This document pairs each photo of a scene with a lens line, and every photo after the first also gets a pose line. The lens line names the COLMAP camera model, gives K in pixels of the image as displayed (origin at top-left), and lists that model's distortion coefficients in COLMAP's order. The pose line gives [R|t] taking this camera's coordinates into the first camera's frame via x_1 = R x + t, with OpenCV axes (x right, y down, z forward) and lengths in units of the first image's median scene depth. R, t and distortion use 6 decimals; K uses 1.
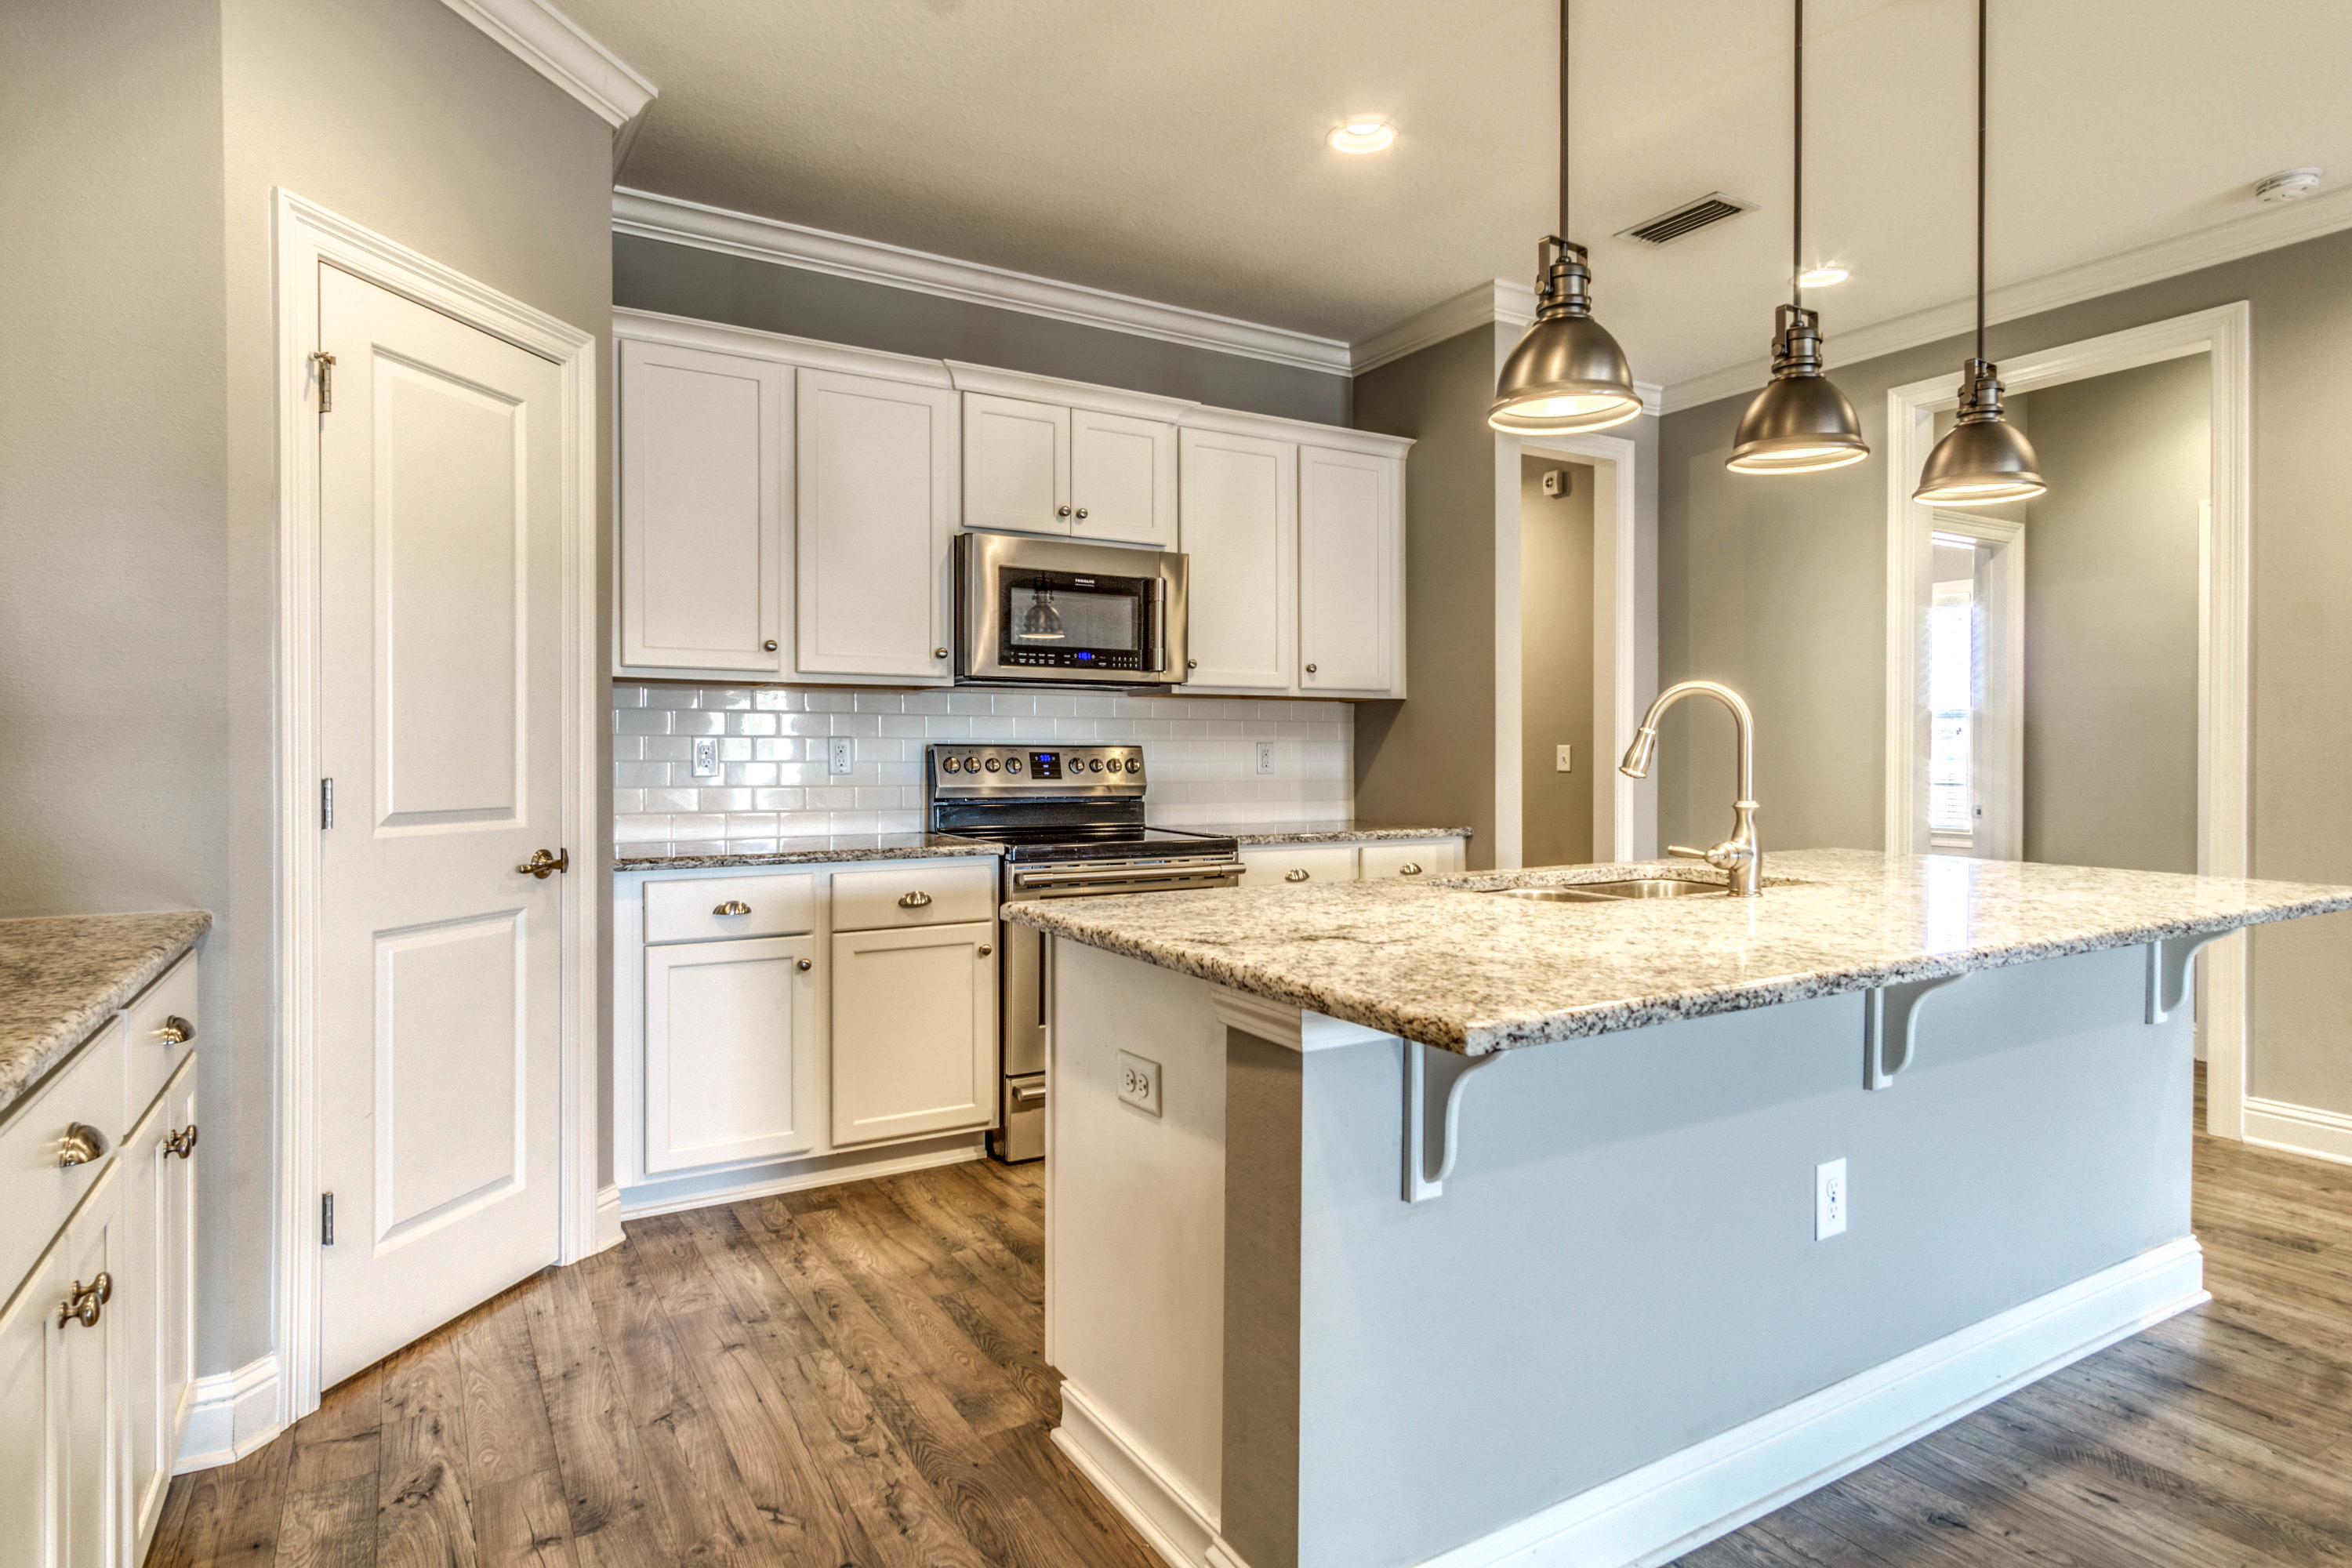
lens RADIAL K [[1260.6, 0, 1177.4], [0, 1260.6, 763.7], [0, 0, 1]] dist [0.005267, 0.002834]
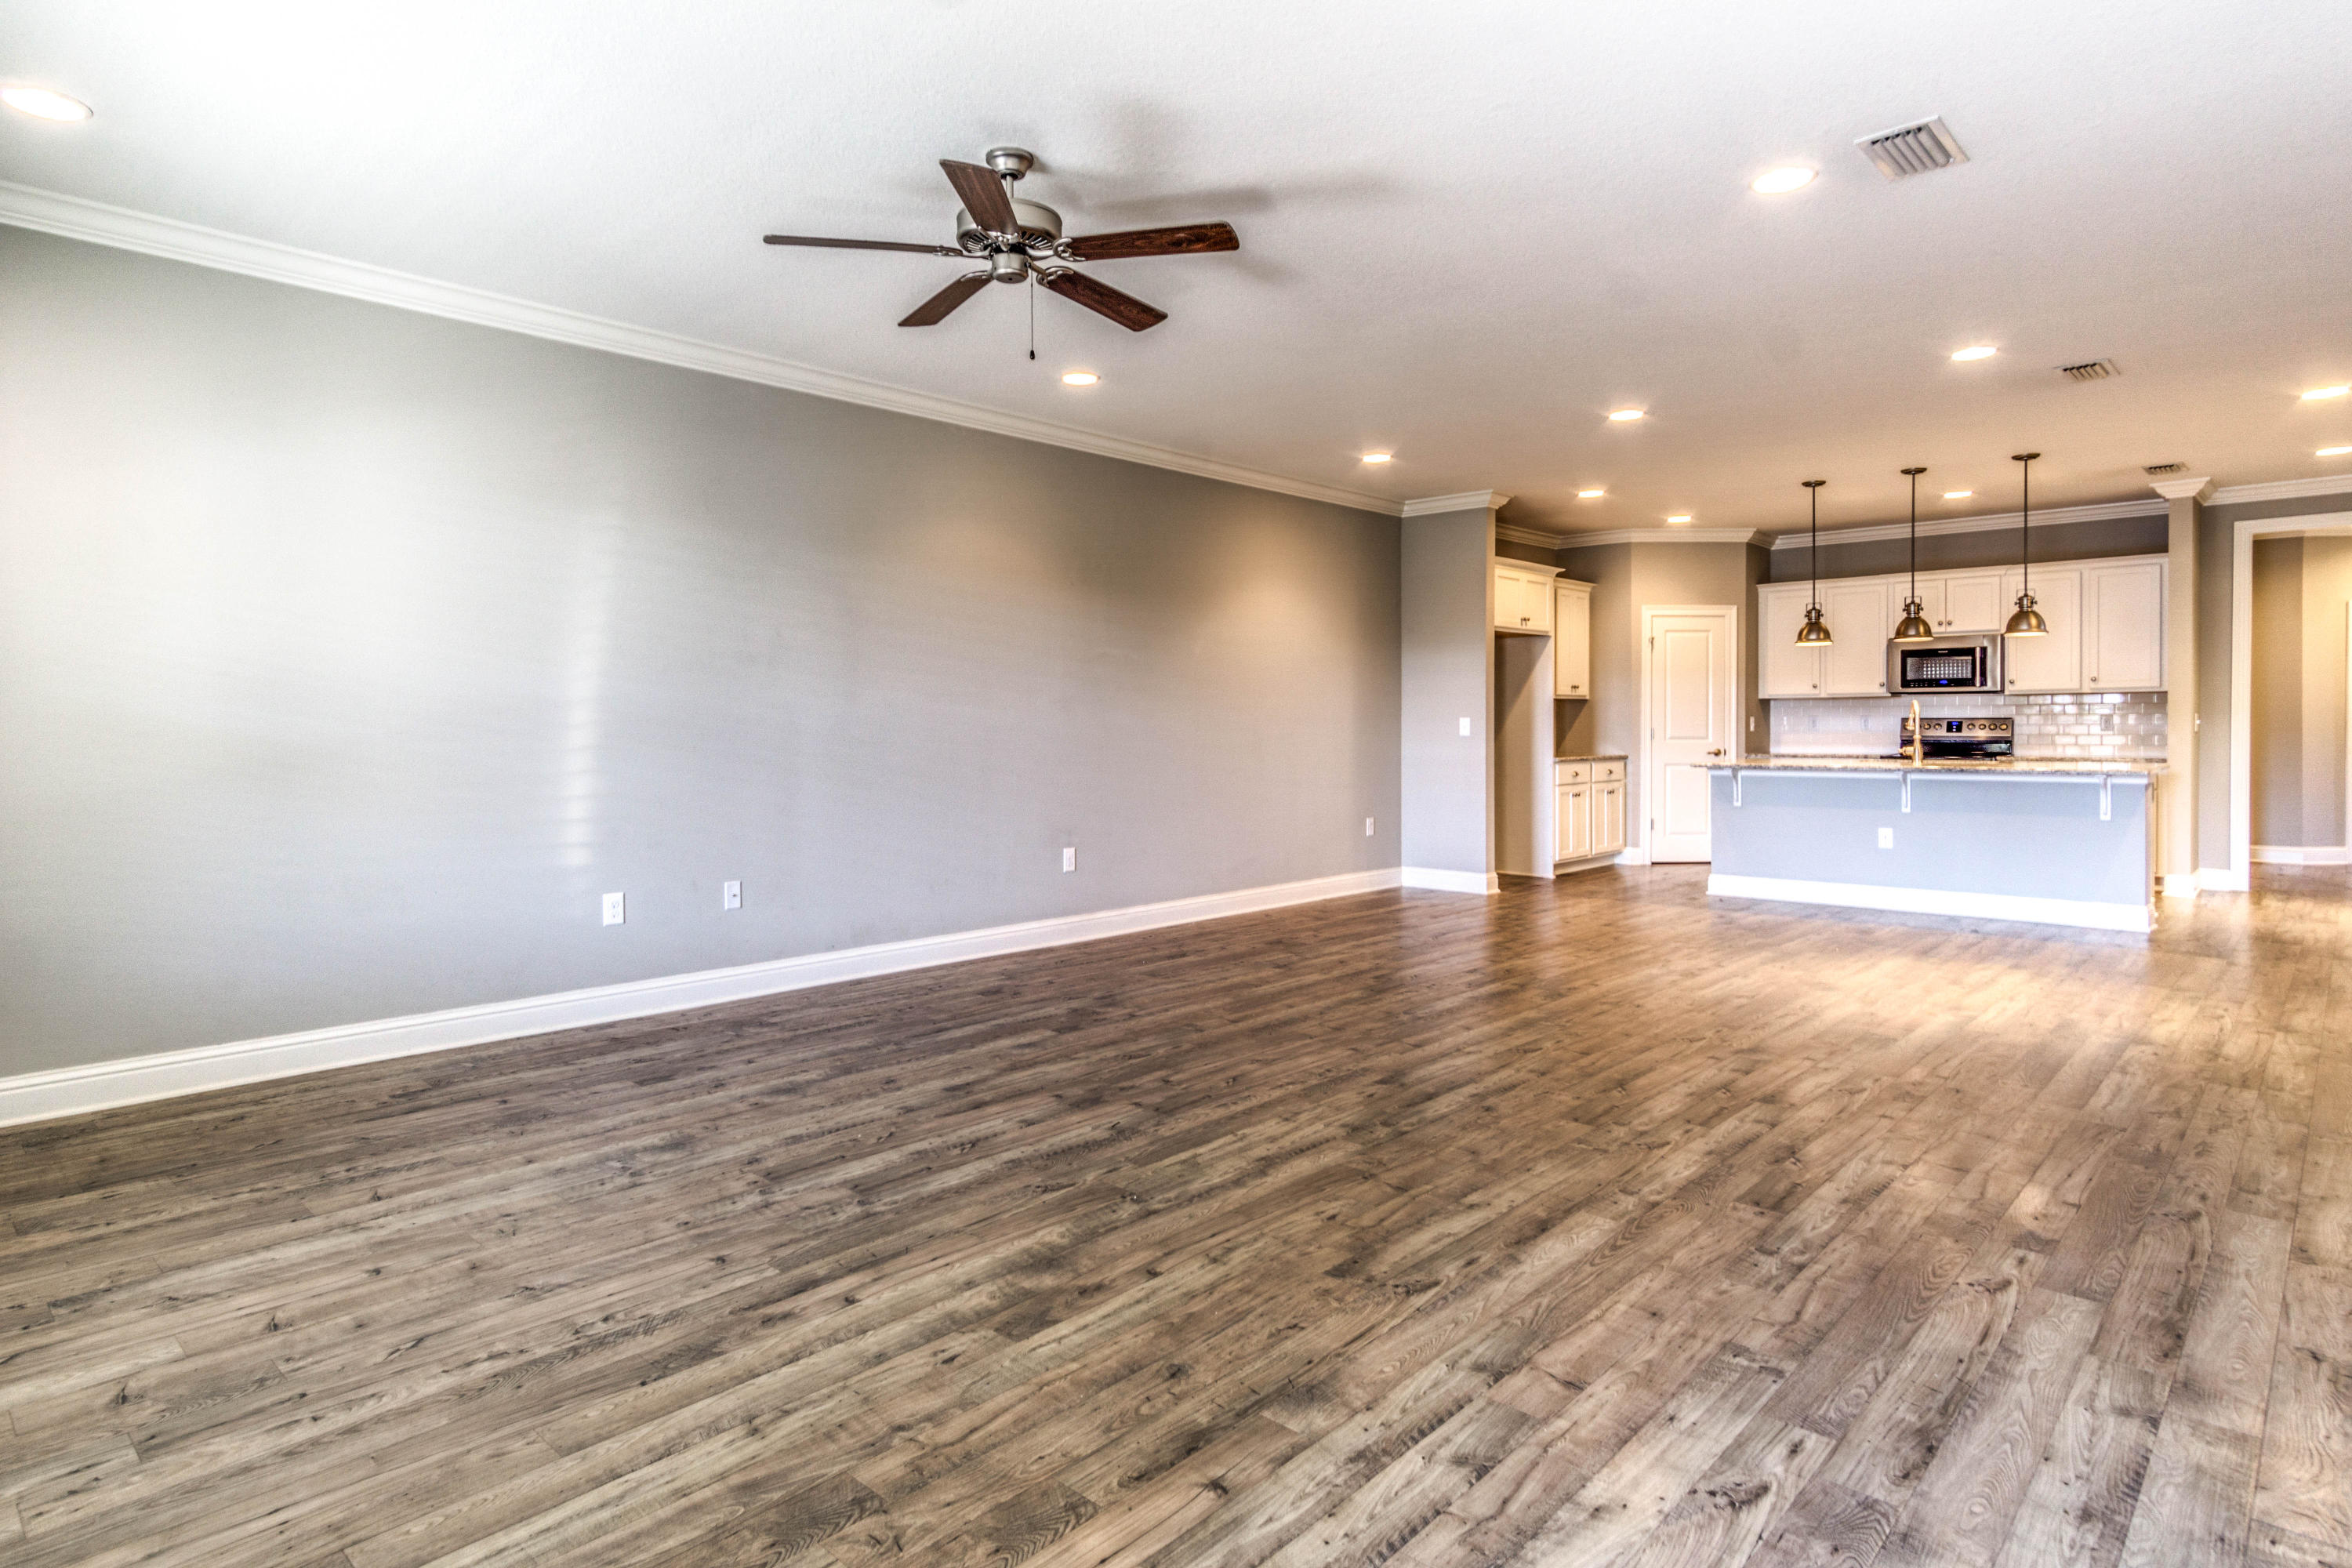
lens RADIAL K [[1263.9, 0, 1172.5], [0, 1263.9, 745.5], [0, 0, 1]] dist [0.003973, 0.000213]
pose [[0.268337, 0.015136, -0.963206, 1.968222], [-0.001875, 0.999883, 0.015190, 0.003546], [0.963323, -0.002270, 0.268334, -1.147945]]
